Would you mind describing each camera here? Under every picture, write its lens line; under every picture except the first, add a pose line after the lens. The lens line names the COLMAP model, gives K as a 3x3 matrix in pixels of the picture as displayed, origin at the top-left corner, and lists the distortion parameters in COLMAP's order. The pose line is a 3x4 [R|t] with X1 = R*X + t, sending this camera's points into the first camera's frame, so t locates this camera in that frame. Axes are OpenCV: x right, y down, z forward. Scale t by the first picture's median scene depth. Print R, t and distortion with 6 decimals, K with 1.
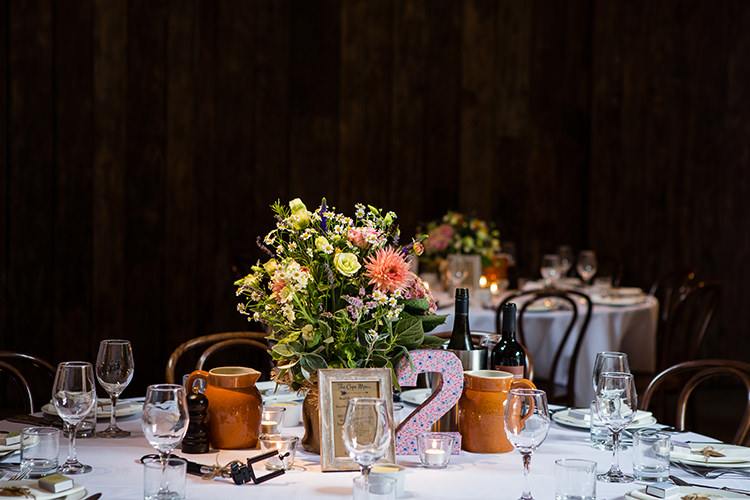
lens RADIAL K [[1504.9, 0, 374.9], [0, 1504.9, 274.2], [0, 0, 1]] dist [0.424159, -0.221500]
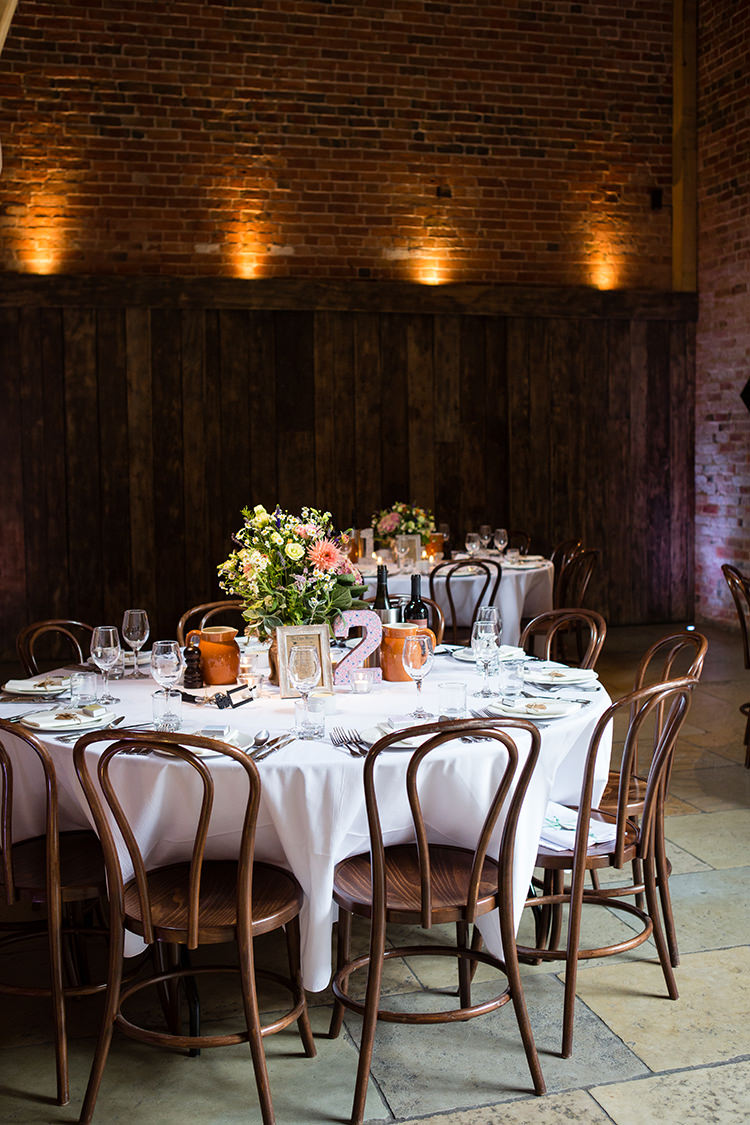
lens RADIAL K [[1225.2, 0, 375.0], [0, 1225.2, 562.5], [0, 0, 1]] dist [0.126089, 0.002419]
pose [[0.999440, -0.033449, 0.001227, 0.051230], [0.033427, 0.999326, 0.015189, -0.010597], [-0.001735, -0.015139, 0.999884, -0.135918]]
